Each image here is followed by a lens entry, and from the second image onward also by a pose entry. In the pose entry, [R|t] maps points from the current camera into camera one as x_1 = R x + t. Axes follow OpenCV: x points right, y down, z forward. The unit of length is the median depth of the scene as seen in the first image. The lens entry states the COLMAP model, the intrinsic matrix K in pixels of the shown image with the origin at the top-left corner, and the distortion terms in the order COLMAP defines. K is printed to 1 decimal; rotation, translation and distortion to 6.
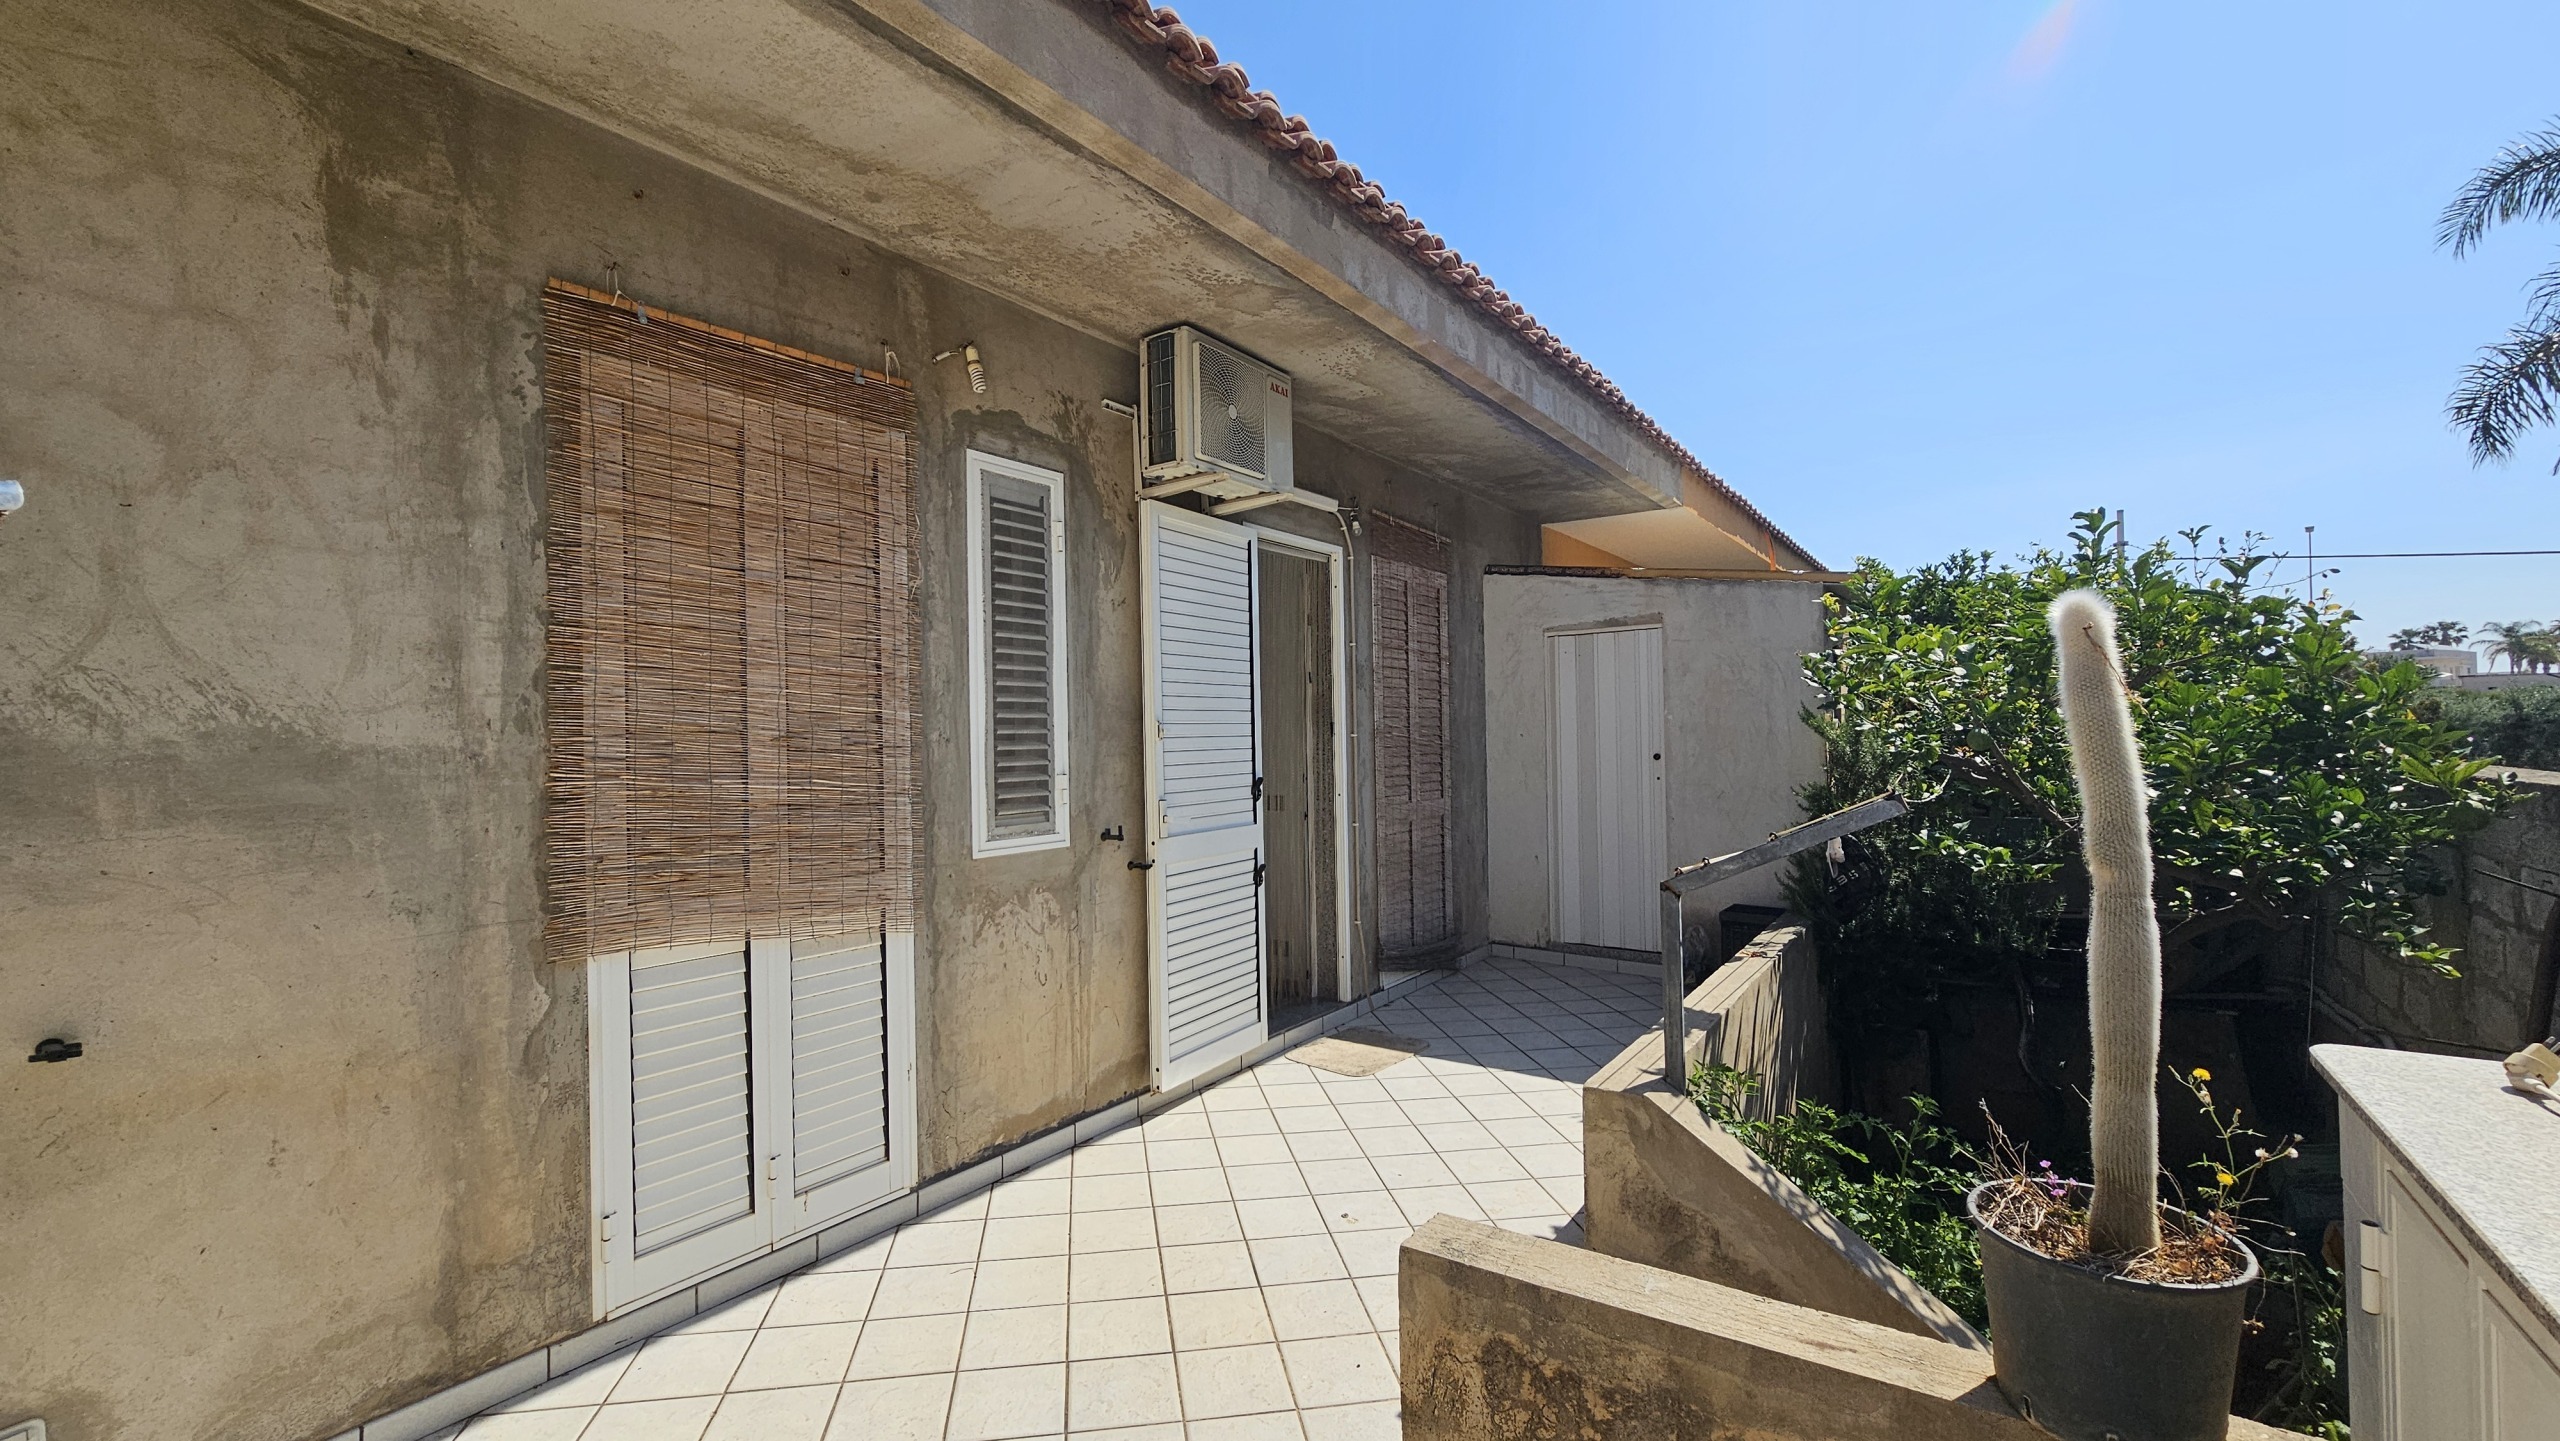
lens RADIAL K [[1047.1, 0, 1266.4], [0, 1047.1, 716.6], [0, 0, 1]] dist [-0.003980, -0.000166]
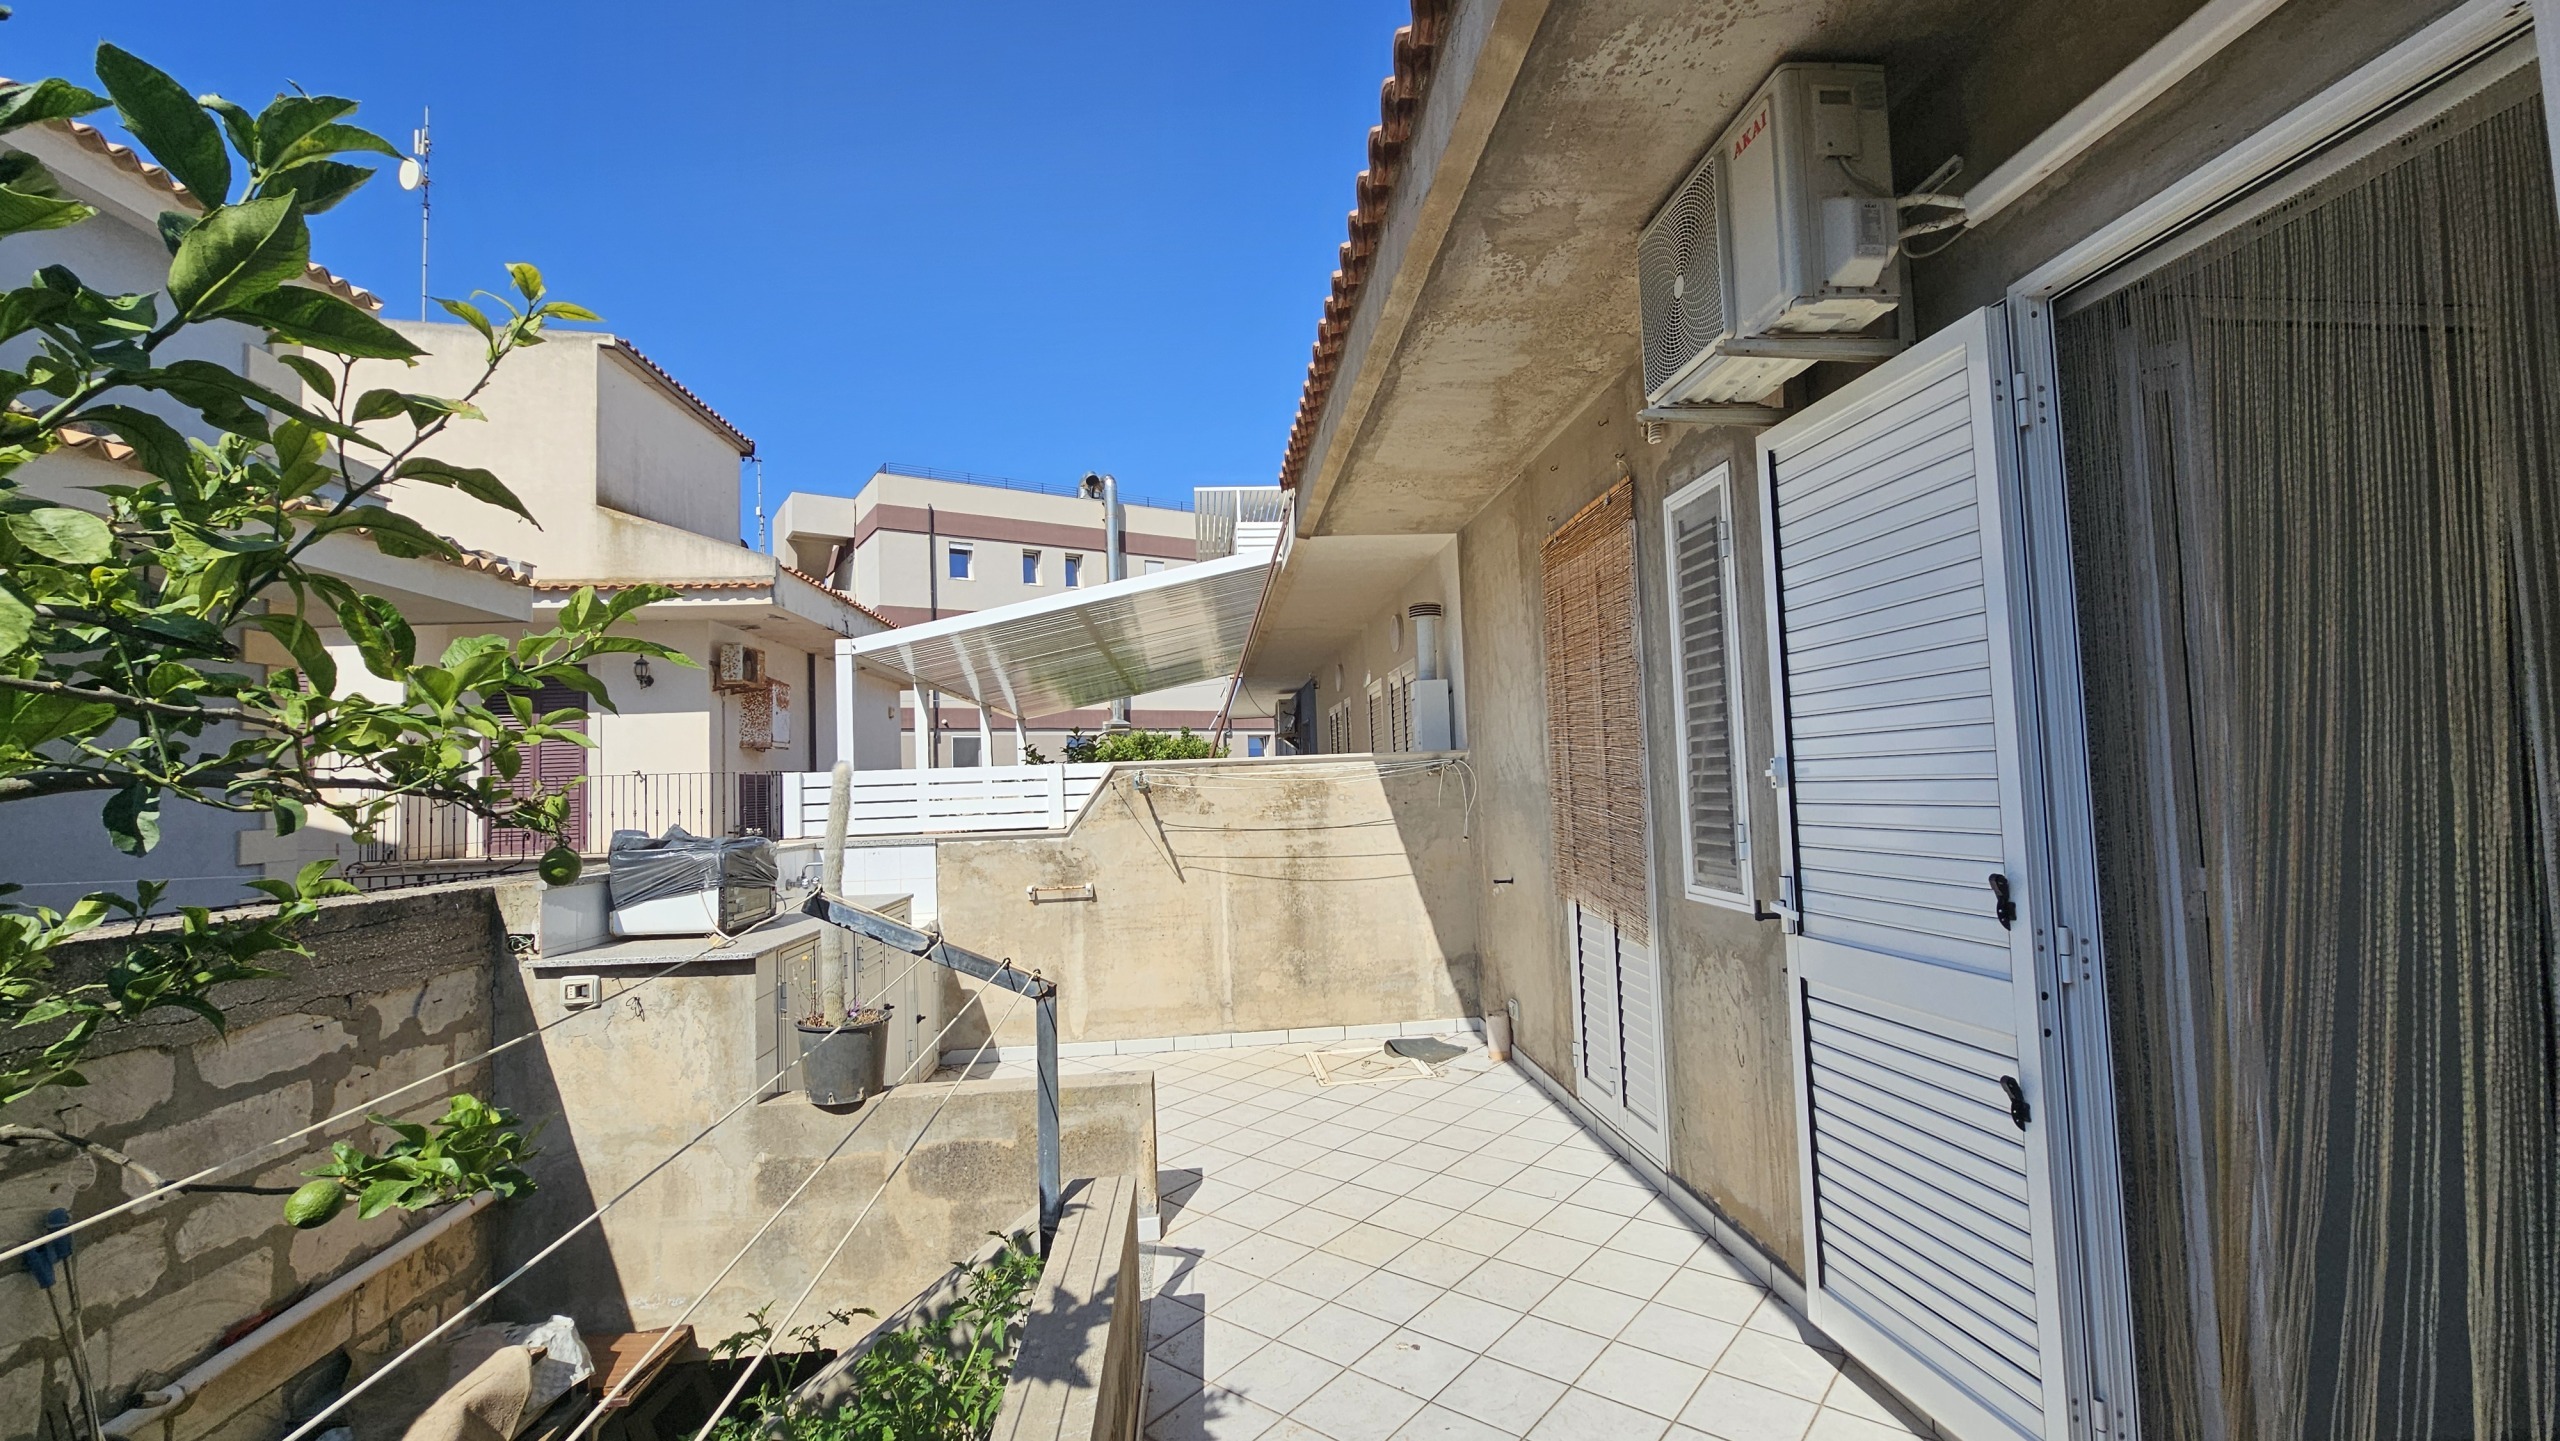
lens RADIAL K [[1047.1, 0, 1269.3], [0, 1047.1, 727.2], [0, 0, 1]] dist [-0.003980, -0.000166]
pose [[-0.771945, 0.007667, -0.635643, 0.664906], [0.059589, 0.996397, -0.060348, 0.007042], [0.632890, -0.084462, -0.769621, 1.509810]]
